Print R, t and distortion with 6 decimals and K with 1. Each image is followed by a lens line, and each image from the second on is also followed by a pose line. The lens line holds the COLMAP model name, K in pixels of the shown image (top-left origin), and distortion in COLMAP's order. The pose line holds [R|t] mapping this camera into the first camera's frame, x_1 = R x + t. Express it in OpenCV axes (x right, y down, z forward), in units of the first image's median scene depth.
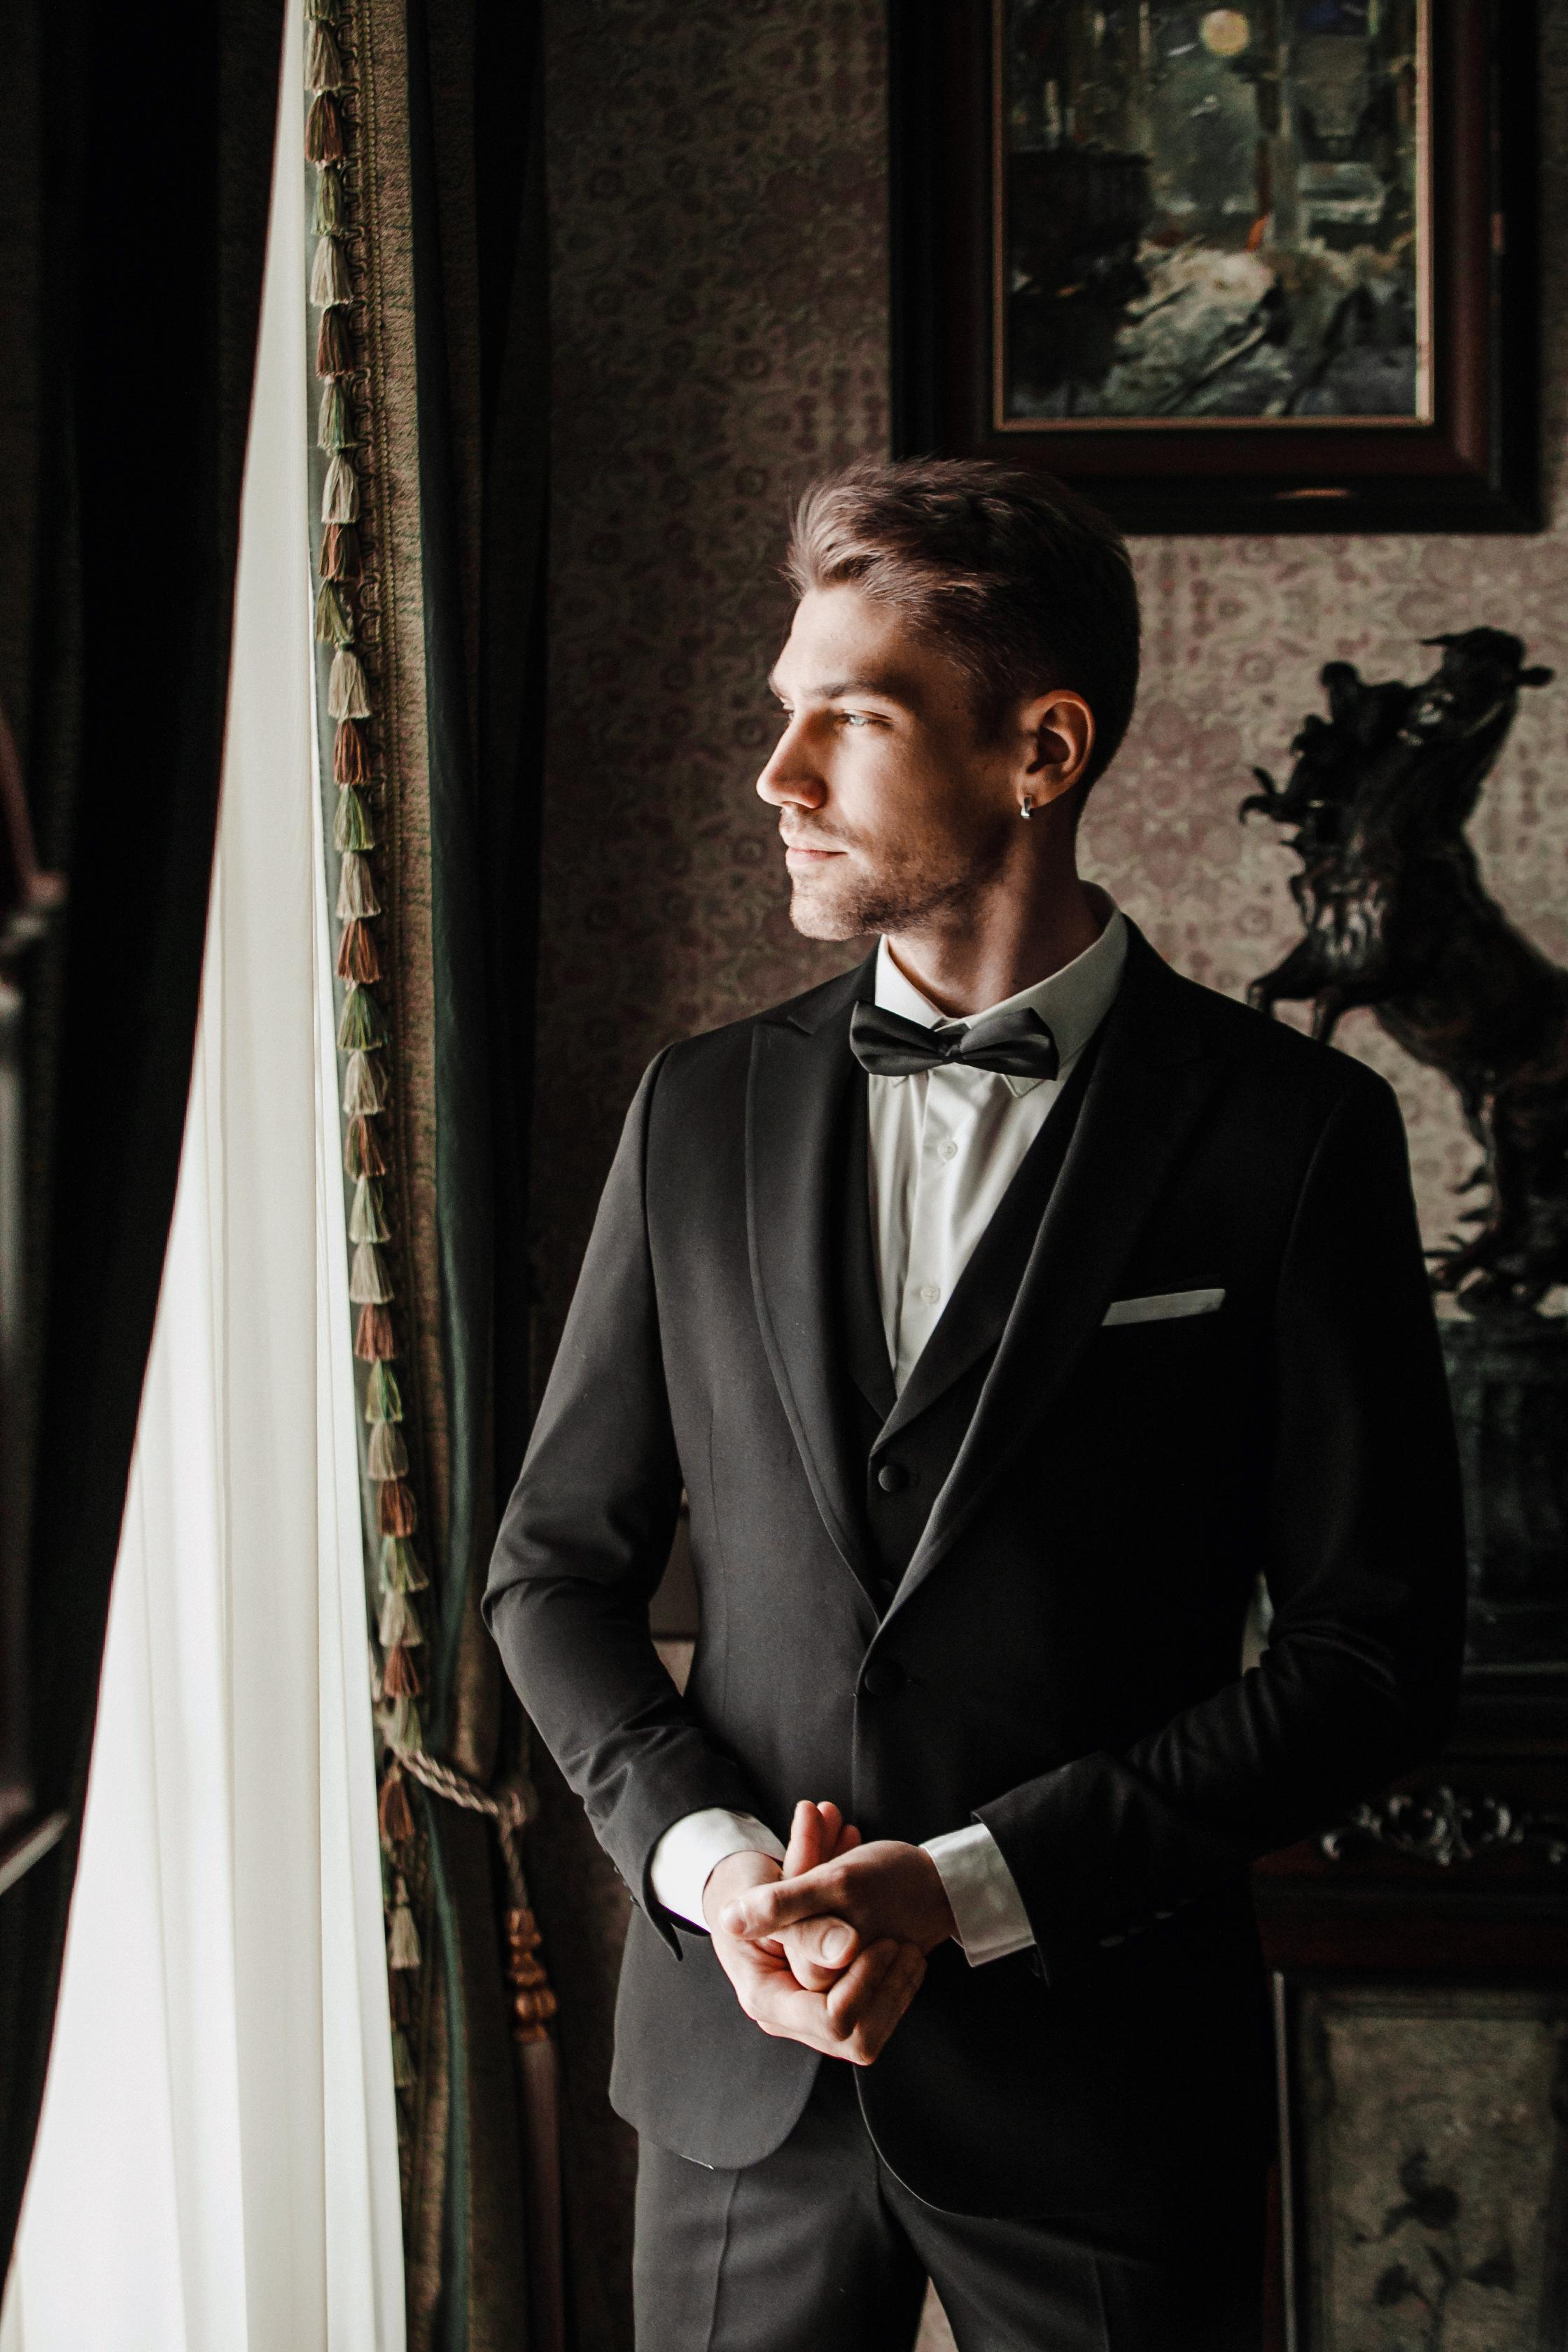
lens RADIAL K [[5295.1, 0, 784.0], [0, 5295.1, 1176.0], [0, 0, 1]] dist [-0.115612, 0.029504]
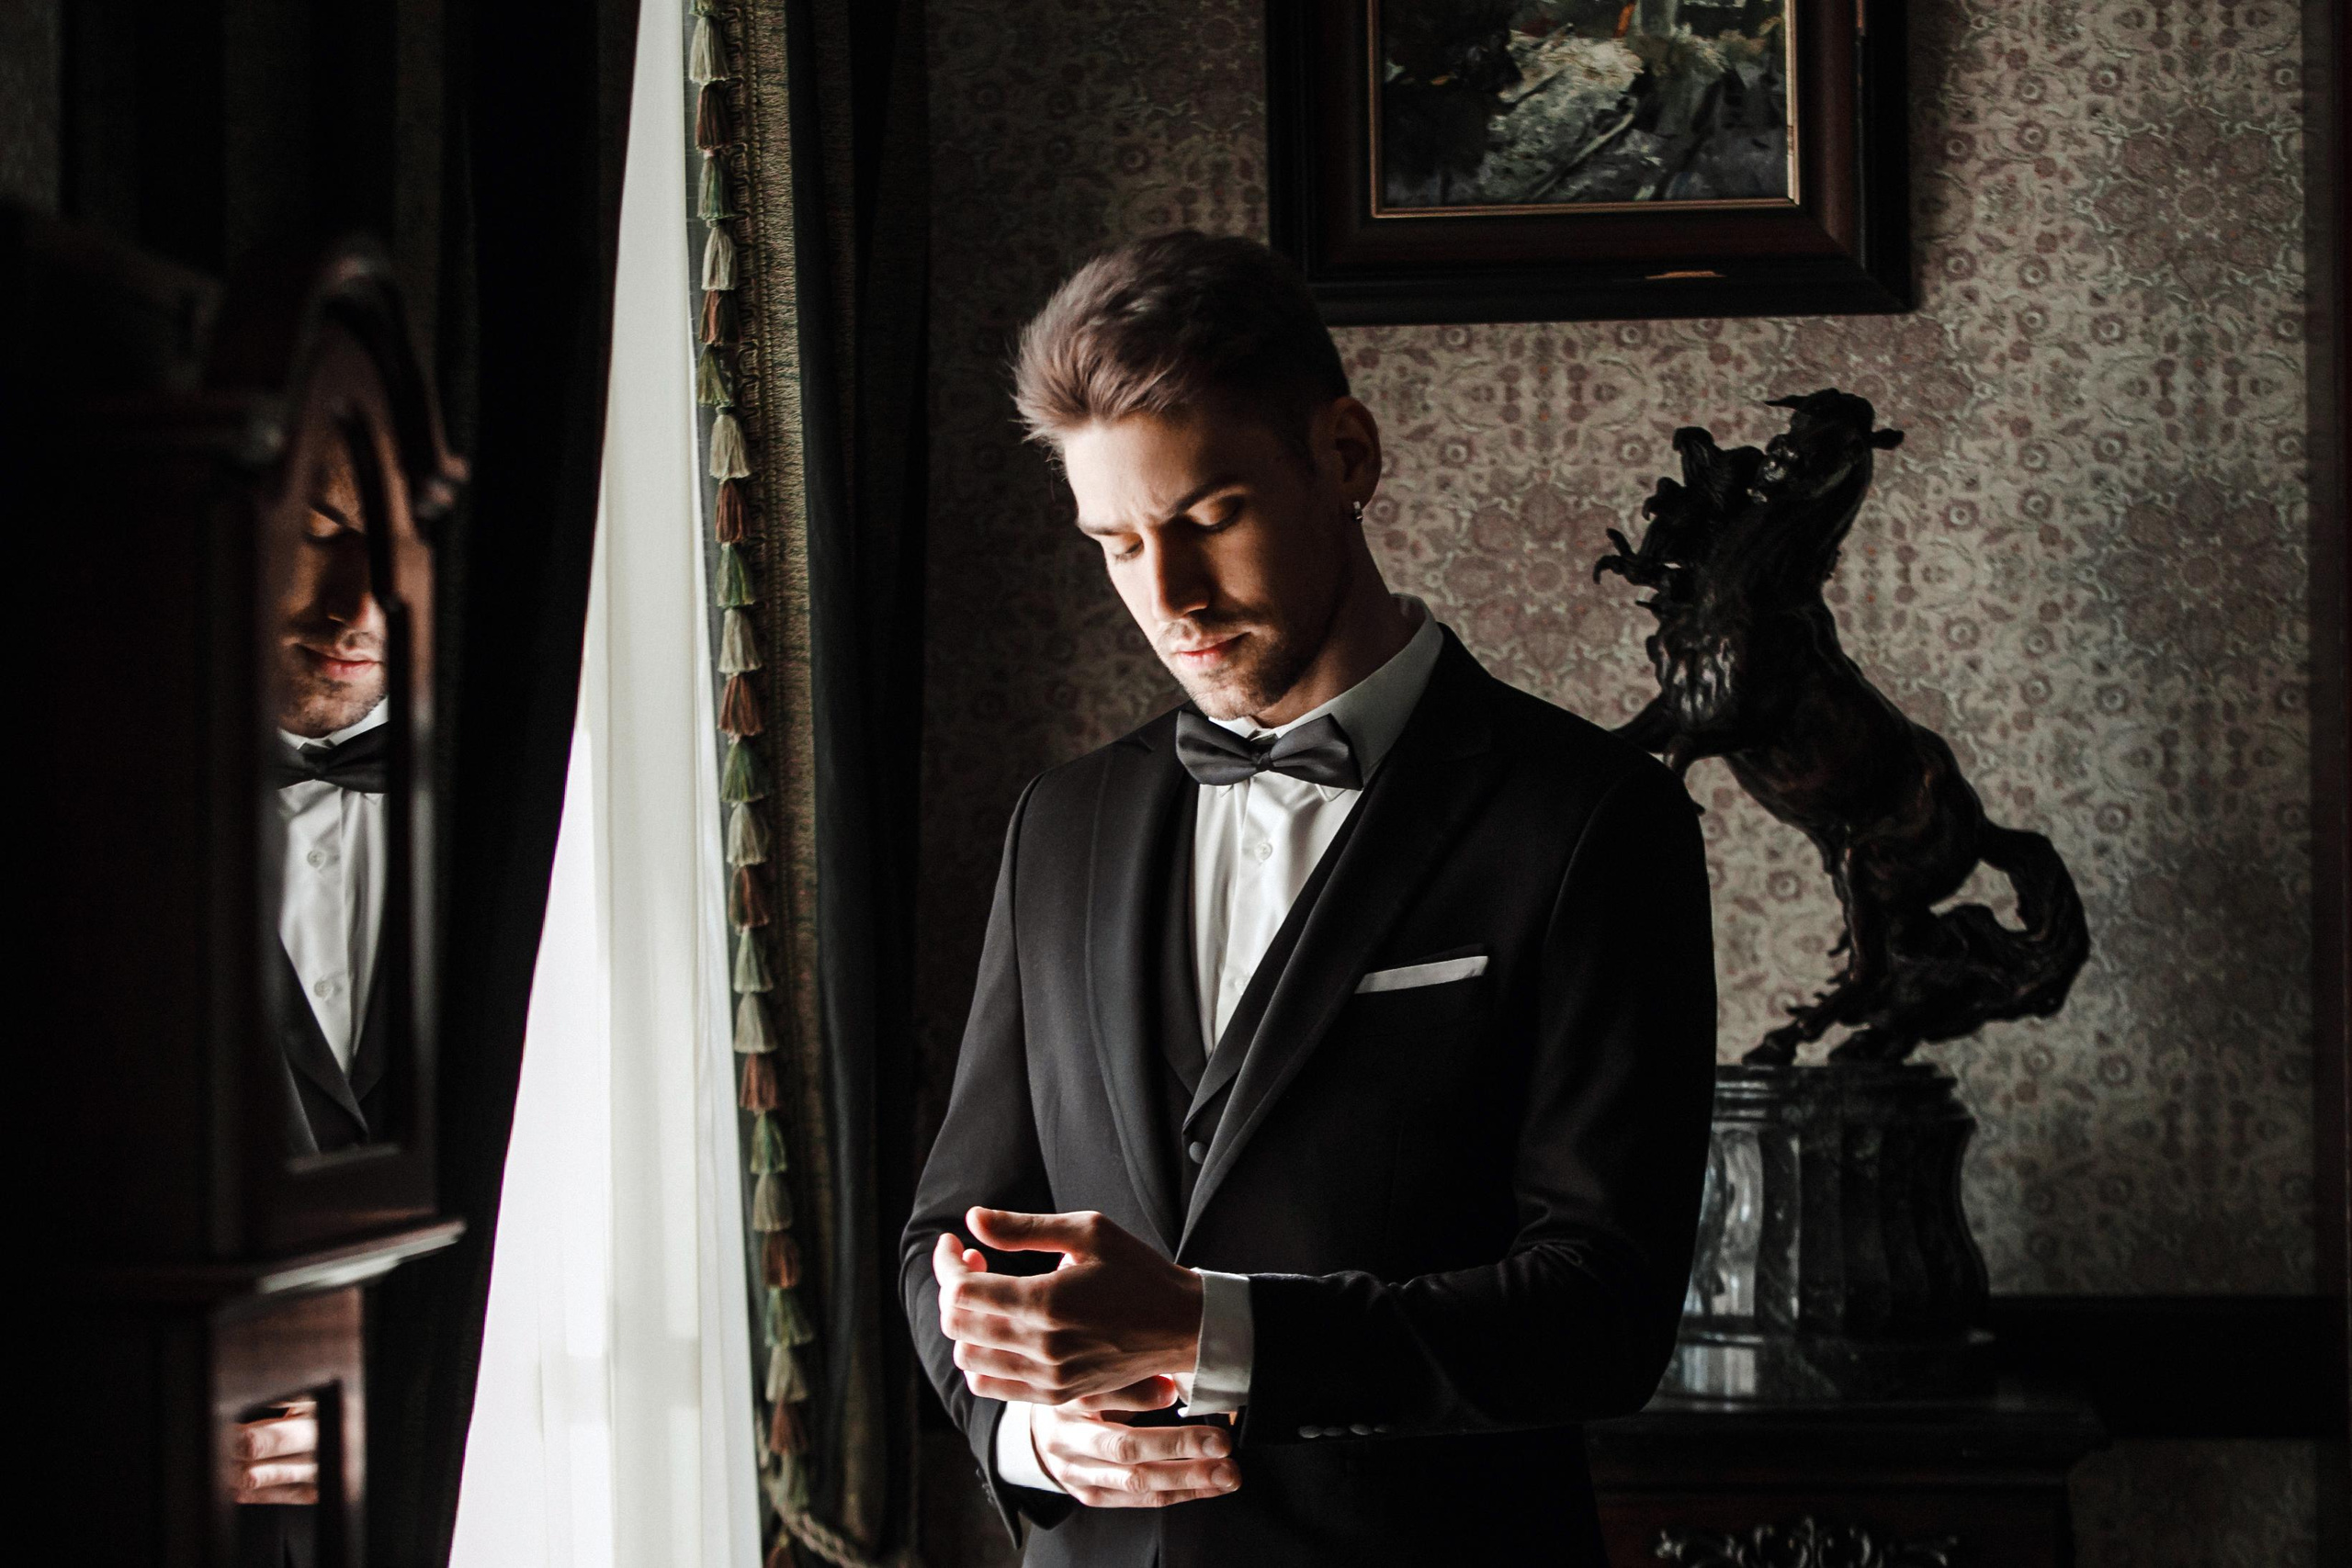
lens RADIAL K [[6105.5, 0, 1176.0], [0, 6105.5, 784.0], [0, 0, 1]] dist [-0.034272, 4.659404]
pose [[0.999843, -0.008866, -0.015365, 0.021828], [0.007840, 0.997816, -0.065589, 0.048690], [0.015913, 0.065459, 0.997728, -0.181872]]
